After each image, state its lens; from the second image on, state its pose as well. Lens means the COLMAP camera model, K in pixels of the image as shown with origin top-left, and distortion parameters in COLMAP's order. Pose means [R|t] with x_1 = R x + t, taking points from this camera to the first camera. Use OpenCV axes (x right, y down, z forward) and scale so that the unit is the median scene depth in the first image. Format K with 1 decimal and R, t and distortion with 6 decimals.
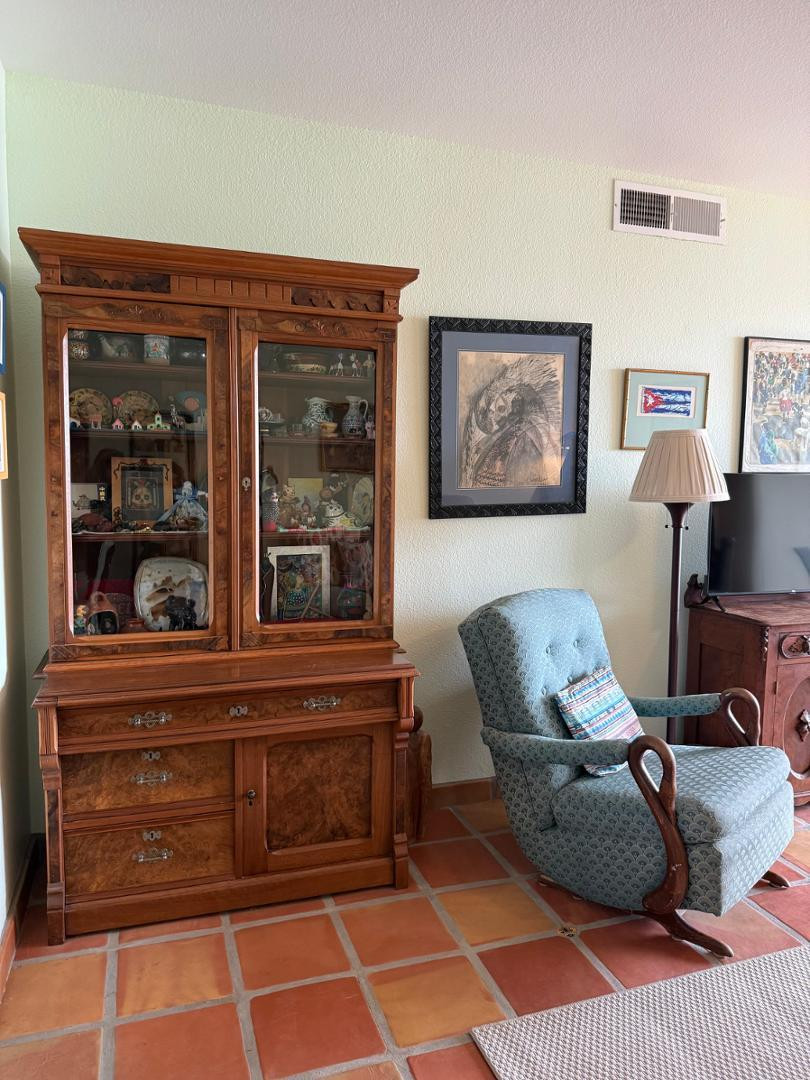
lens RADIAL K [[764.5, 0, 402.4], [0, 764.5, 540.7], [0, 0, 1]] dist [0.115276, -0.237816]
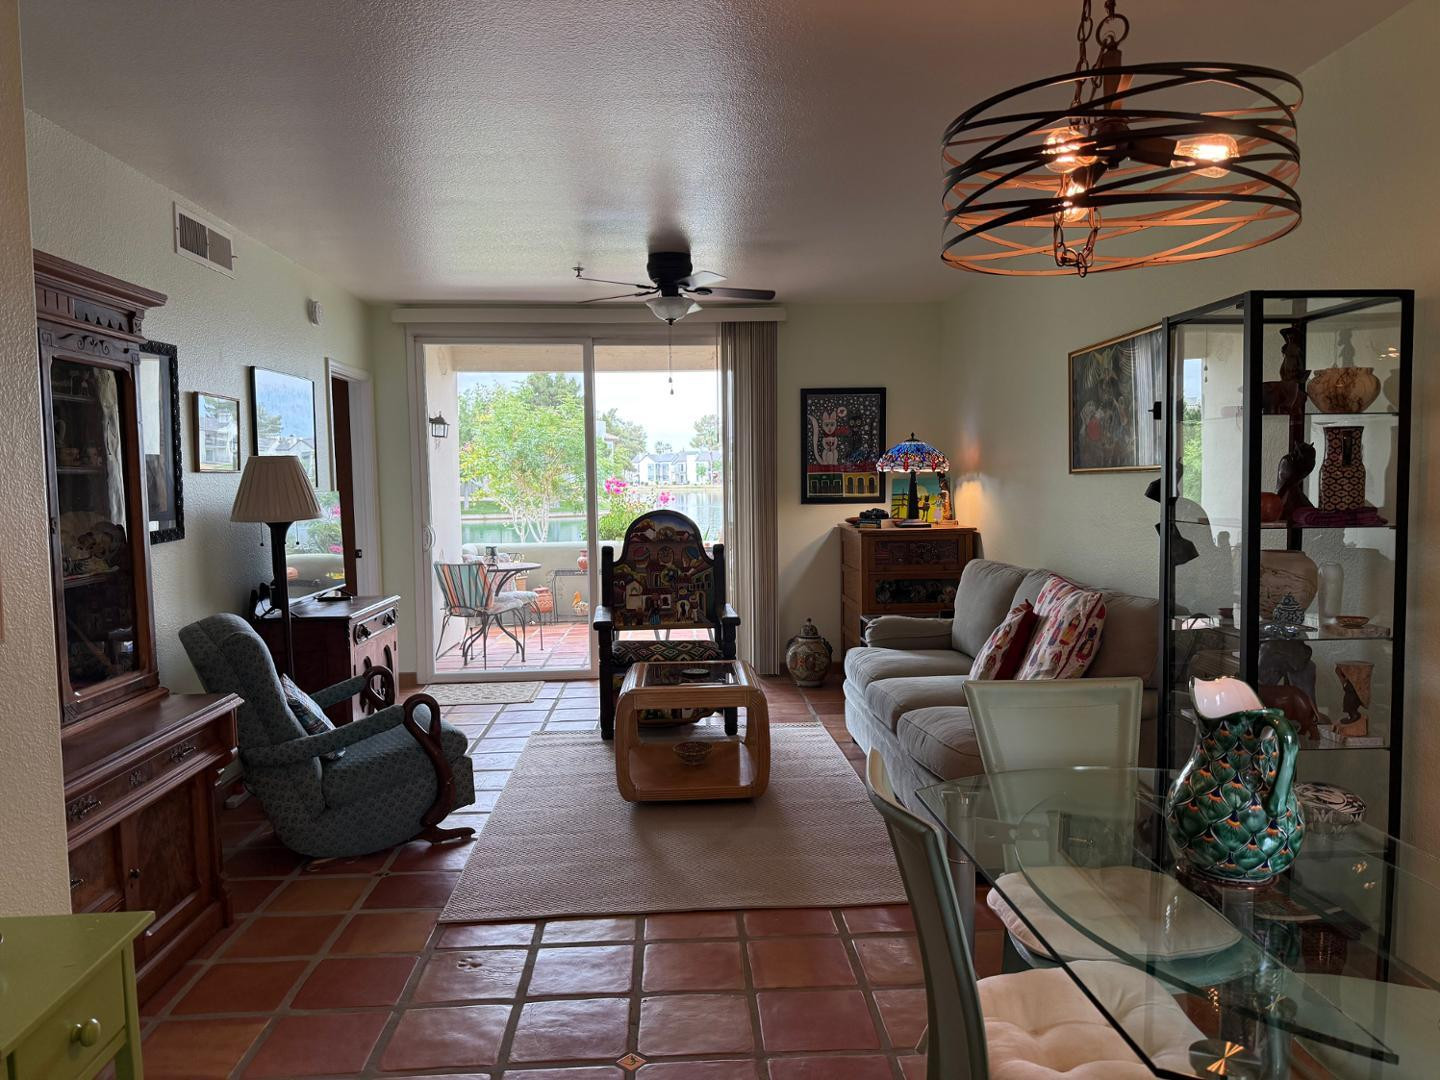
lens RADIAL K [[1026.5, 0, 721.3], [0, 1026.5, 568.1], [0, 0, 1]] dist [0.066780, -0.126244]
pose [[0.263907, -0.103114, 0.959021, -1.060245], [0.105611, 0.991381, 0.077531, -0.038050], [-0.958749, 0.080822, 0.272523, 0.005481]]
